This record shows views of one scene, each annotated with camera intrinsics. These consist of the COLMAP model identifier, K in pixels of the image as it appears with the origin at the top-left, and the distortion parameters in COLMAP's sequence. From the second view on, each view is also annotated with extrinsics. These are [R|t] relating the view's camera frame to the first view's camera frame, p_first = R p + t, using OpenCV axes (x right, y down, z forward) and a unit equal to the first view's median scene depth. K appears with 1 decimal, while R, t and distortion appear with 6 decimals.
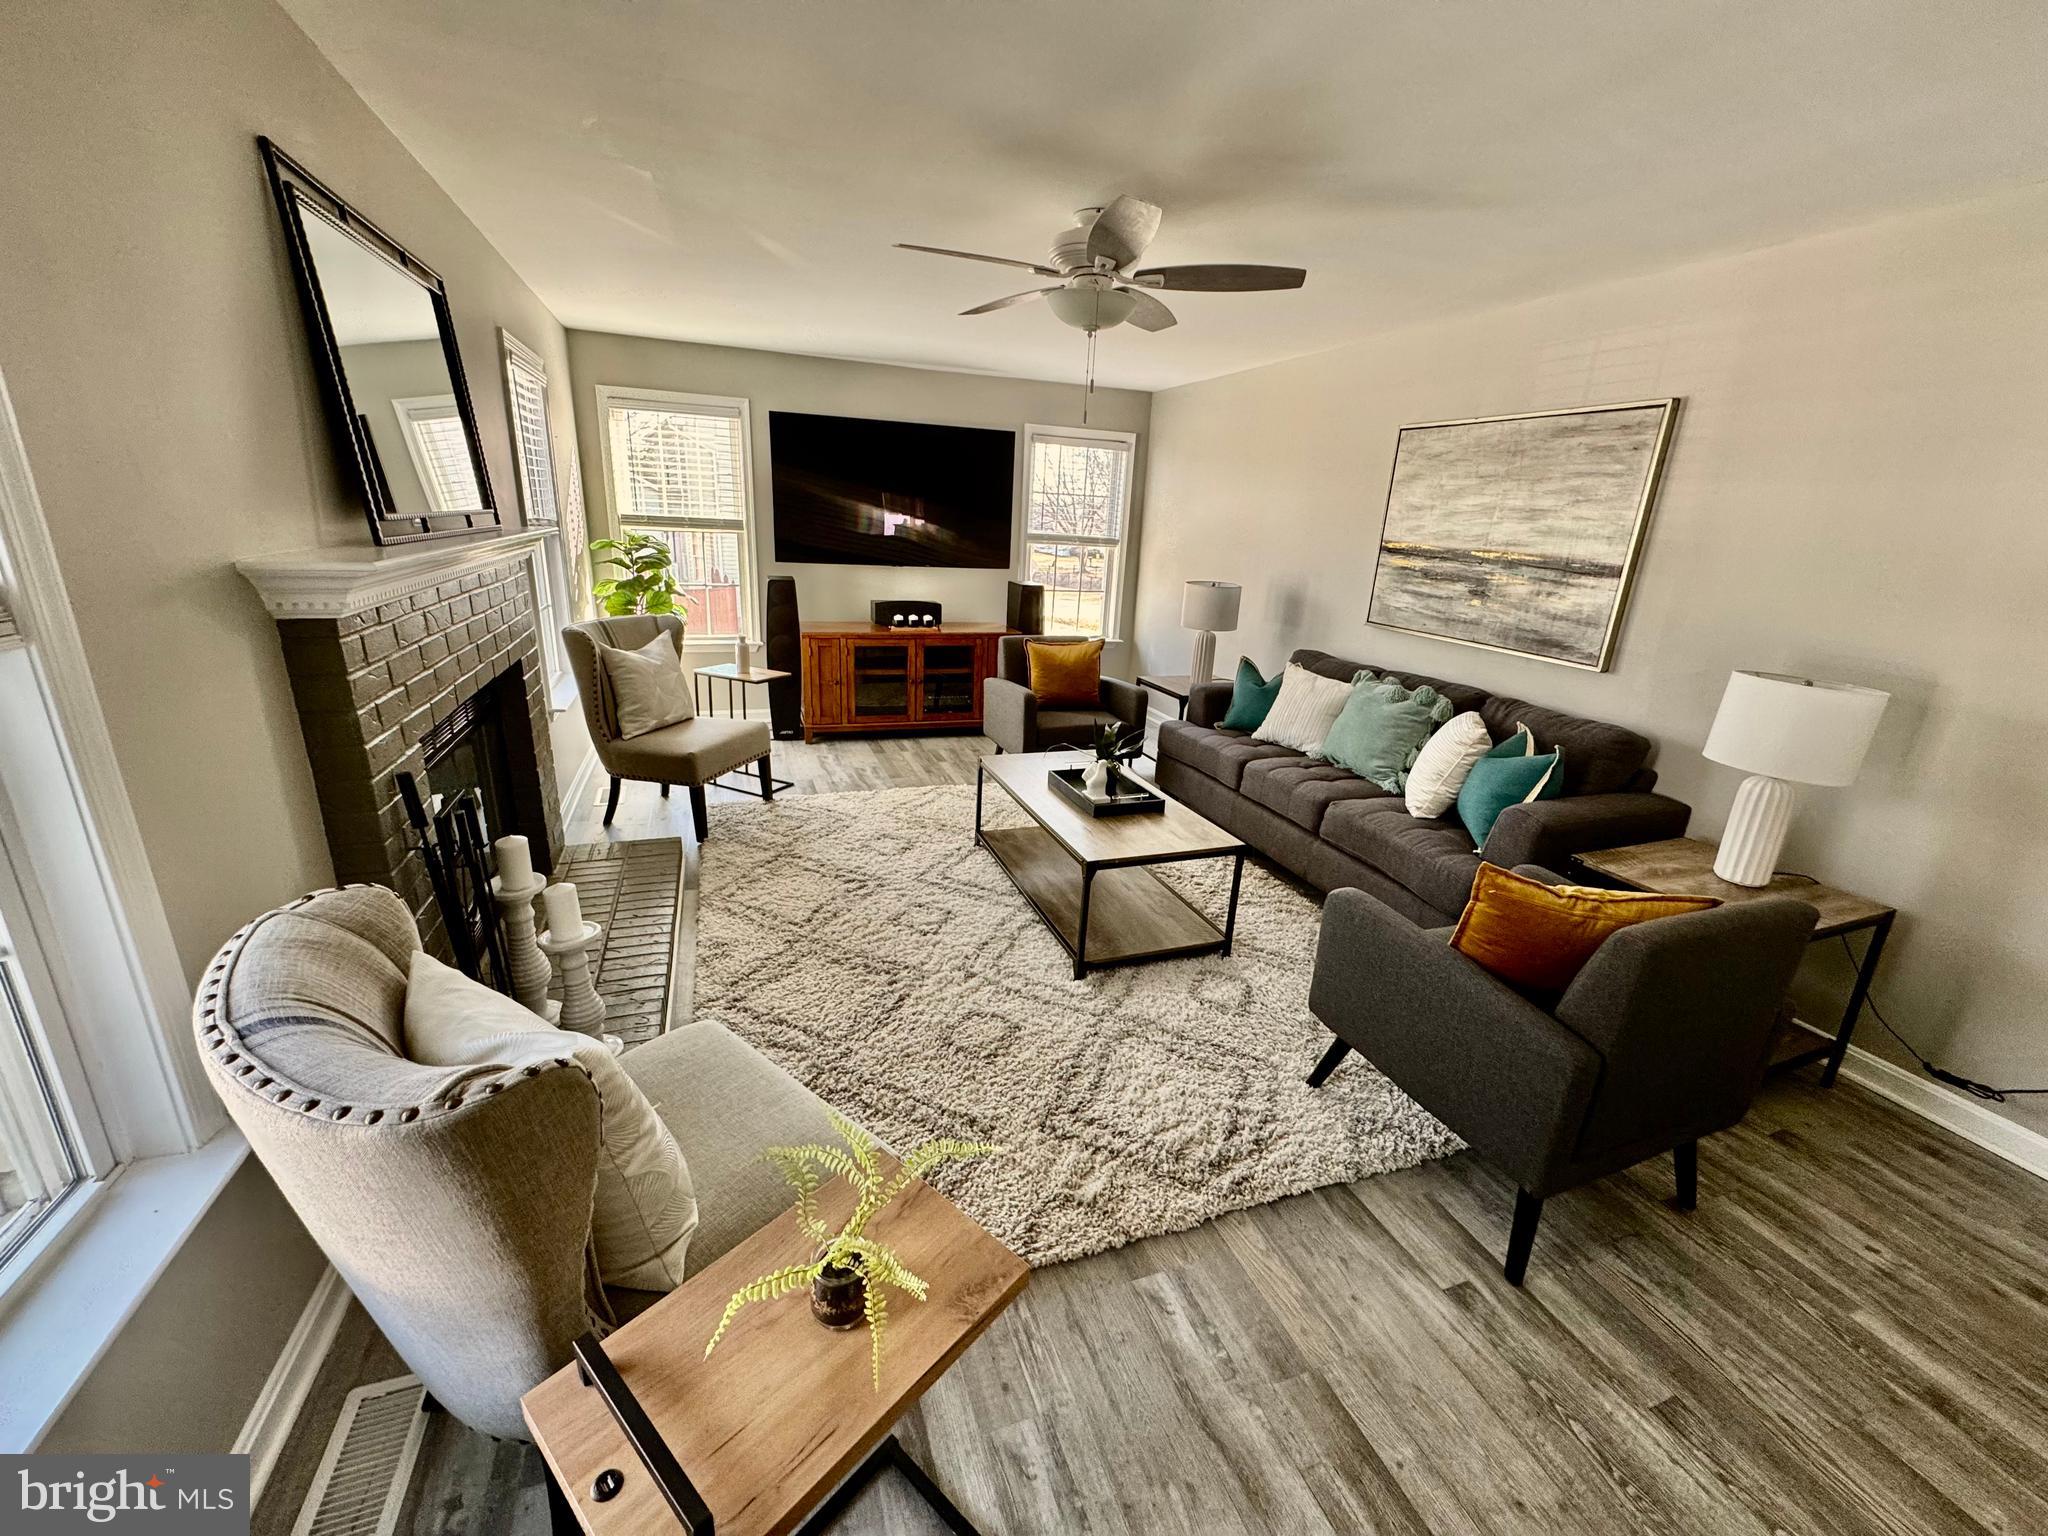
lens RADIAL K [[811.2, 0, 1026.8], [0, 811.2, 766.9], [0, 0, 1]] dist [-0.002337, 0.000113]
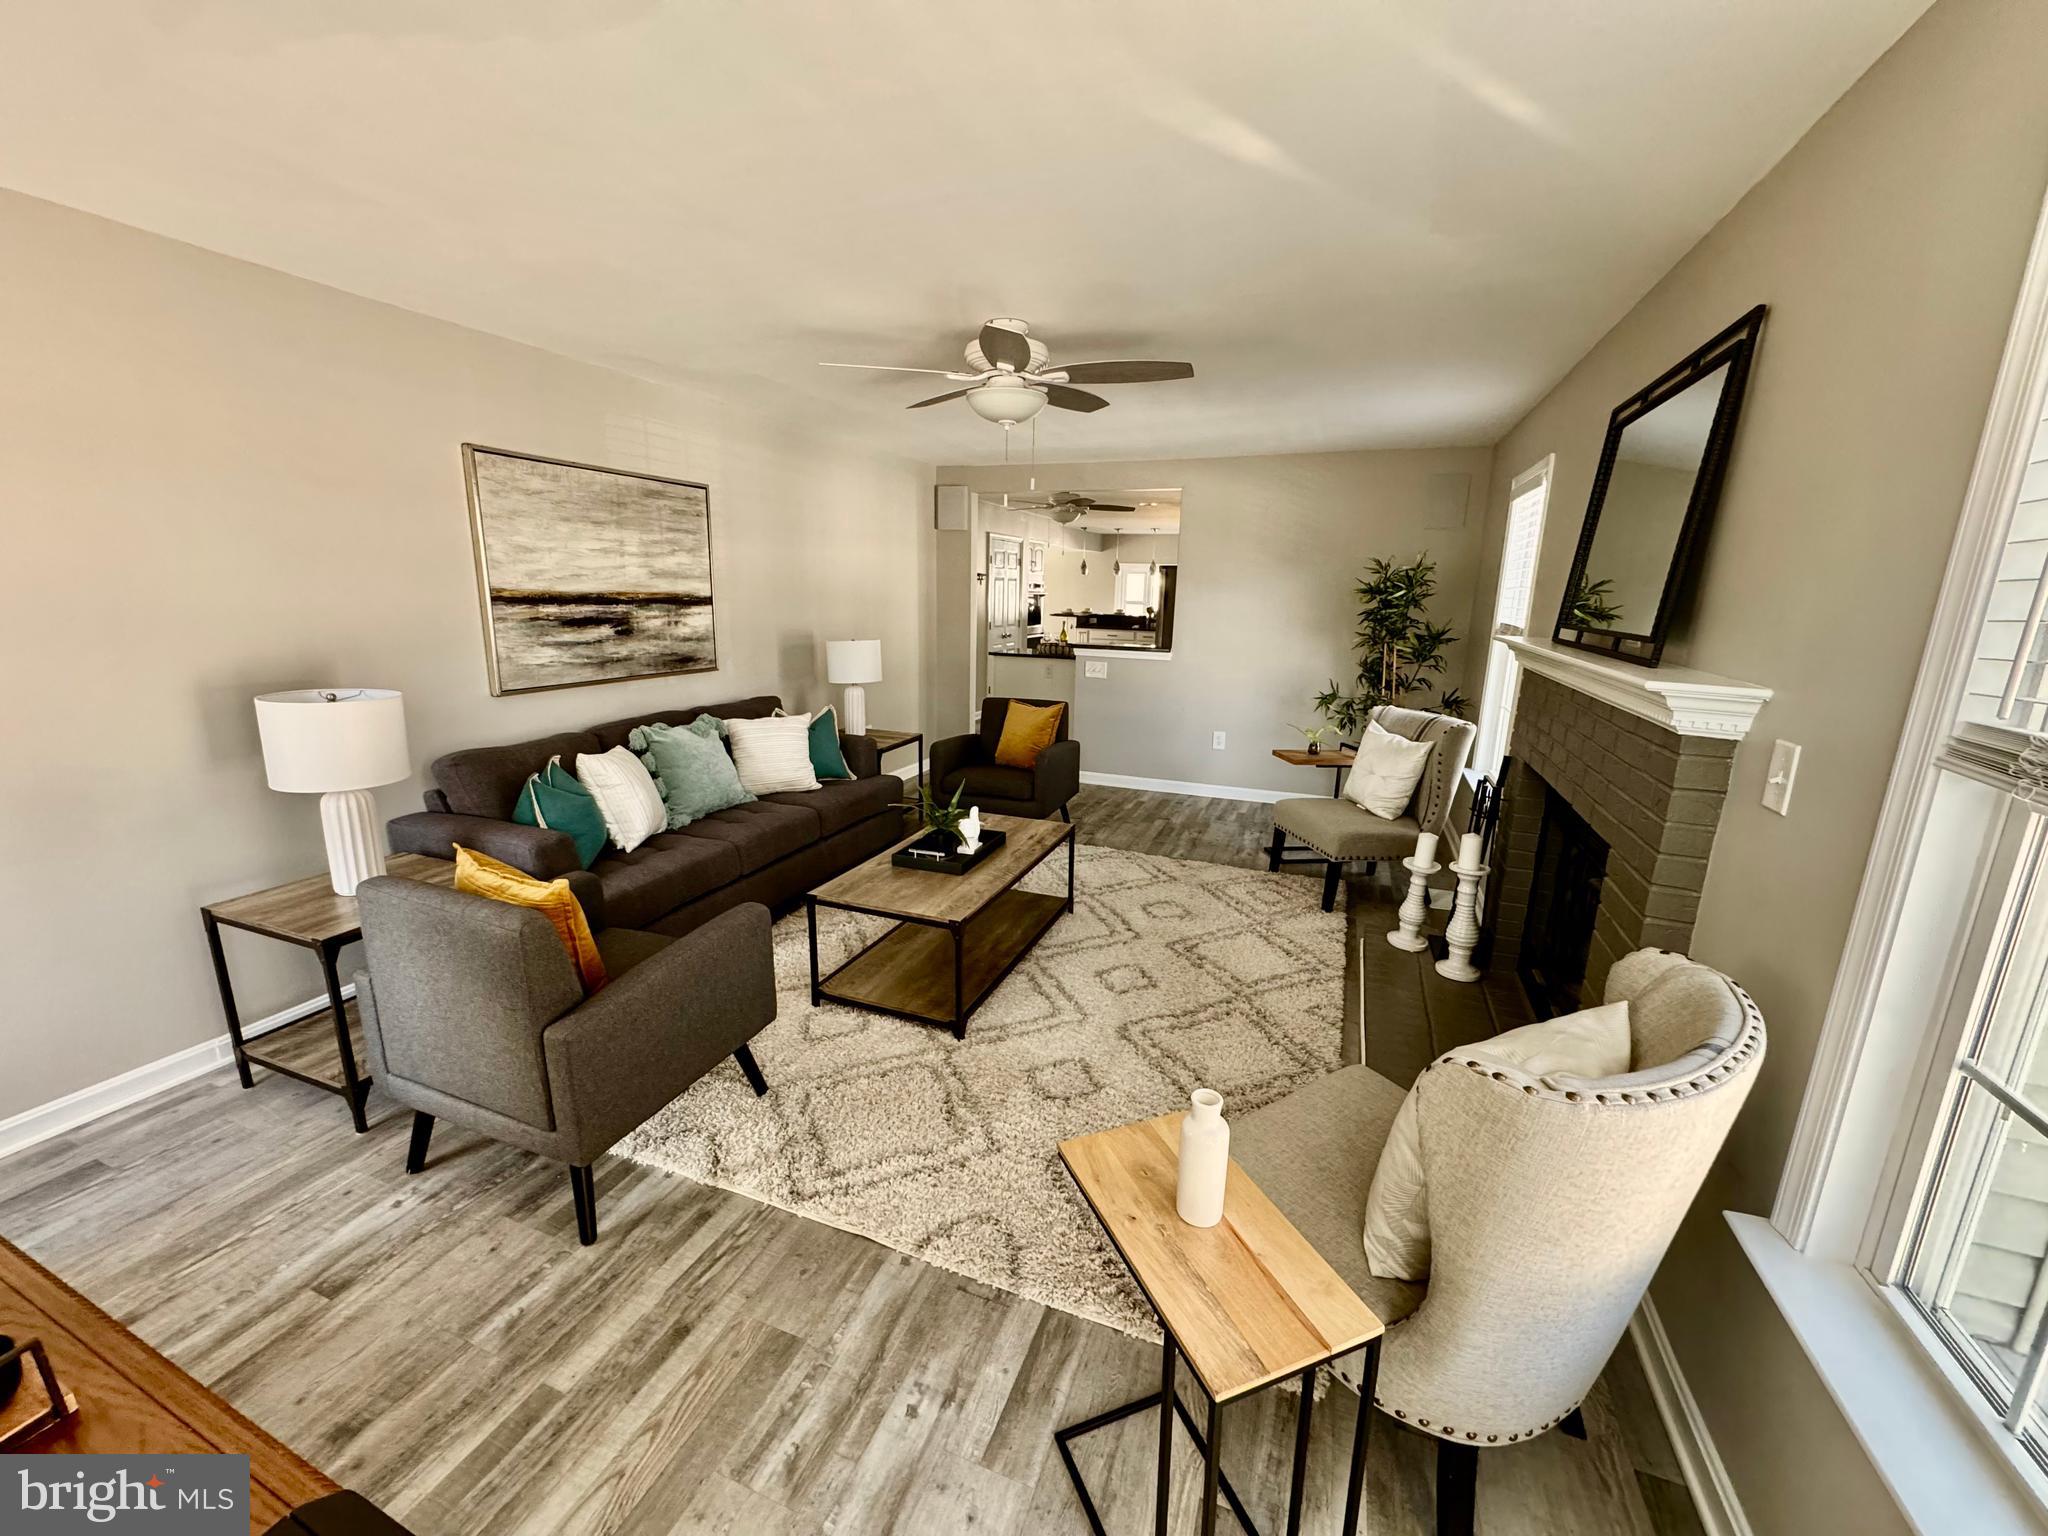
lens RADIAL K [[811.2, 0, 1015.6], [0, 811.2, 770.2], [0, 0, 1]] dist [-0.002337, 0.000113]
pose [[-0.738960, -0.212582, 0.639333, -0.522339], [0.144813, 0.876627, 0.458862, -0.450187], [-0.658002, 0.431664, -0.617008, 1.338952]]
